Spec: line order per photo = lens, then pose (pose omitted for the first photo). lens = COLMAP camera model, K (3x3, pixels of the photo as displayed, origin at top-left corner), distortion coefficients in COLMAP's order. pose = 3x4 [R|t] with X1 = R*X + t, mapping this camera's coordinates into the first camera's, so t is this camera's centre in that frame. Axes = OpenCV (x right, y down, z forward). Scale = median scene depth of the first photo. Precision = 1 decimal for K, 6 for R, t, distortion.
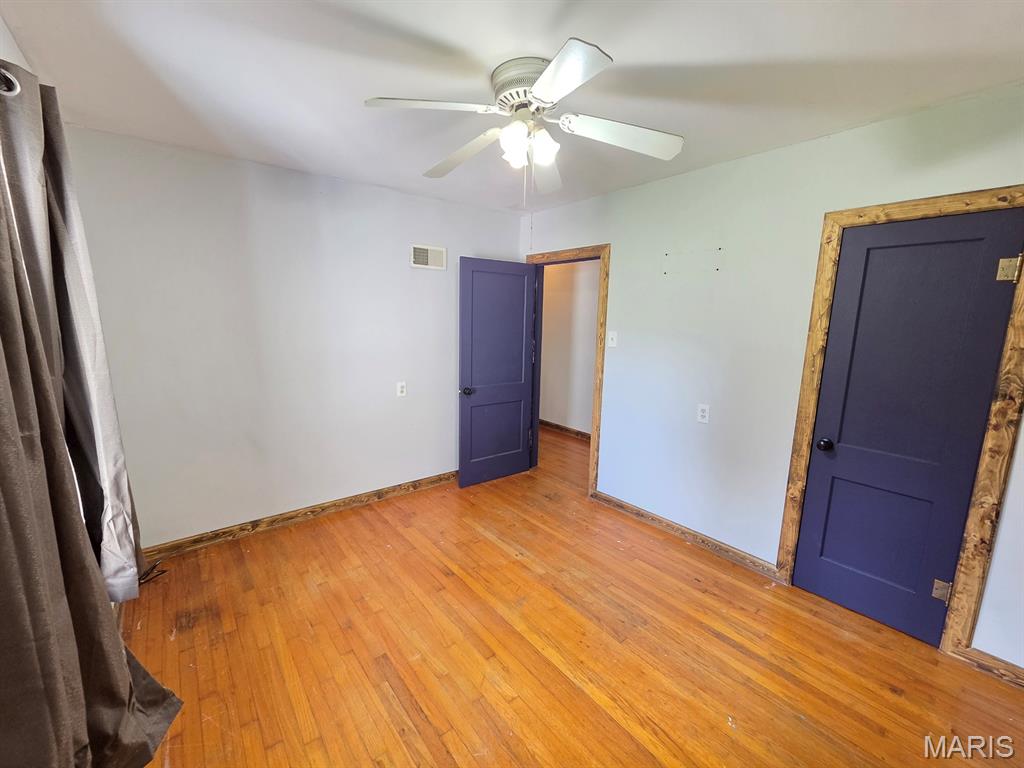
lens RADIAL K [[418.7, 0, 502.2], [0, 418.7, 389.8], [0, 0, 1]] dist [0.002274, 0.000099]
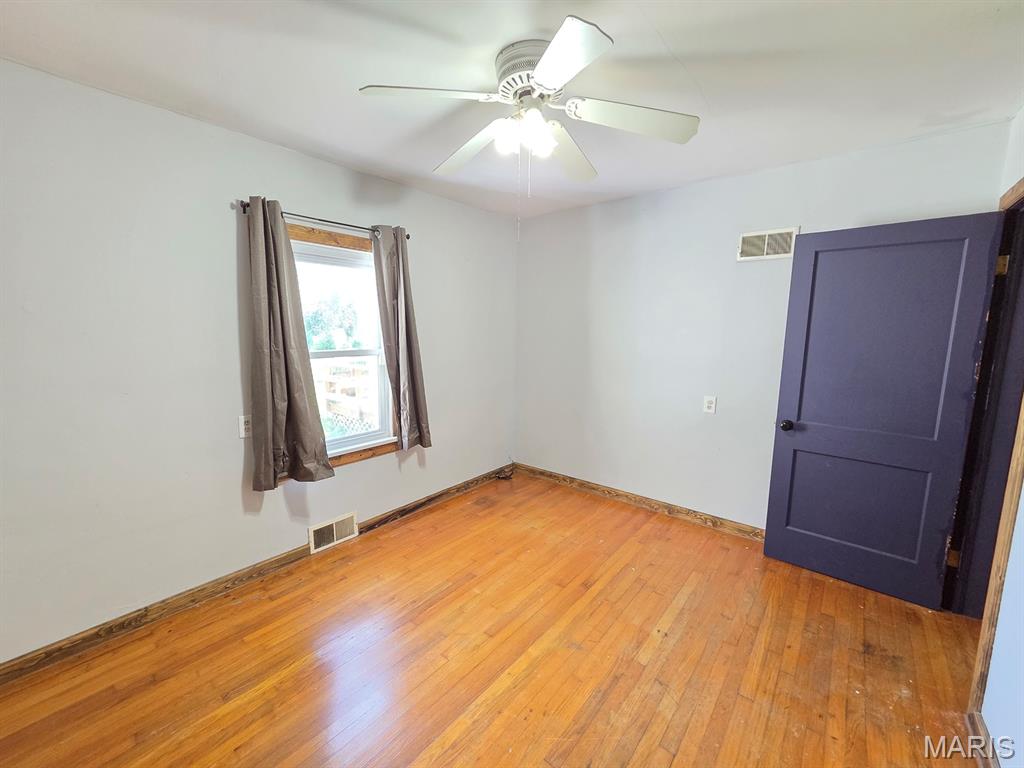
lens RADIAL K [[418.7, 0, 510.3], [0, 418.7, 388.6], [0, 0, 1]] dist [0.002274, 0.000099]
pose [[0.210434, 0.132902, -0.968532, 0.635376], [-0.172348, 0.980242, 0.097063, -0.058399], [0.962296, 0.146499, 0.229181, 0.492909]]
